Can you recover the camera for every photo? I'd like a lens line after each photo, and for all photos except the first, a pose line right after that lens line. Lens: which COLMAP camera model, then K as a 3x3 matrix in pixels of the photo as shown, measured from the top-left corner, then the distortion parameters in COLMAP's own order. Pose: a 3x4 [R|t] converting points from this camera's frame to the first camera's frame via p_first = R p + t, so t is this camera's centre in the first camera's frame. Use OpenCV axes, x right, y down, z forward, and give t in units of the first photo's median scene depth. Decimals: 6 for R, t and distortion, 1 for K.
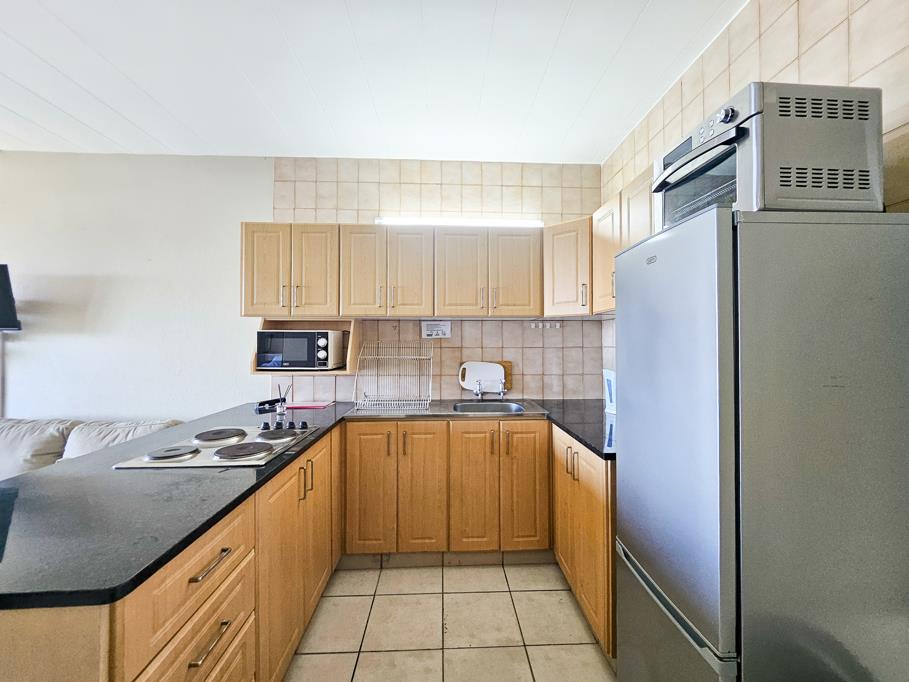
lens RADIAL K [[377.3, 0, 454.4], [0, 377.3, 349.4], [0, 0, 1]] dist [0.000973, -0.000030]
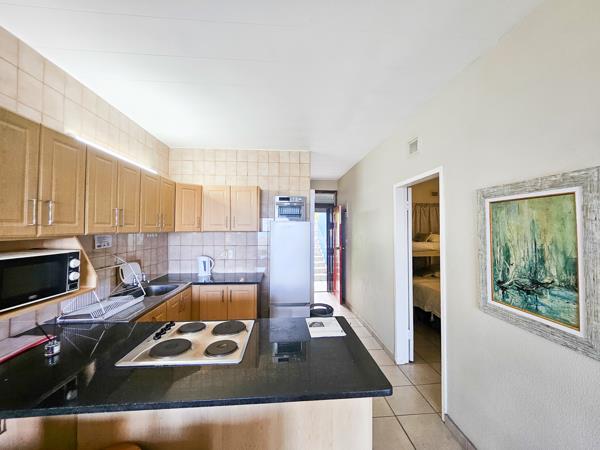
lens RADIAL K [[249.1, 0, 299.9], [0, 249.1, 230.5], [0, 0, 1]] dist [0.000973, -0.000030]
pose [[-0.036829, -0.002958, 0.999317, -0.879198], [0.002045, 0.999993, 0.003036, -0.089236], [-0.999319, 0.002155, -0.036823, 0.406796]]
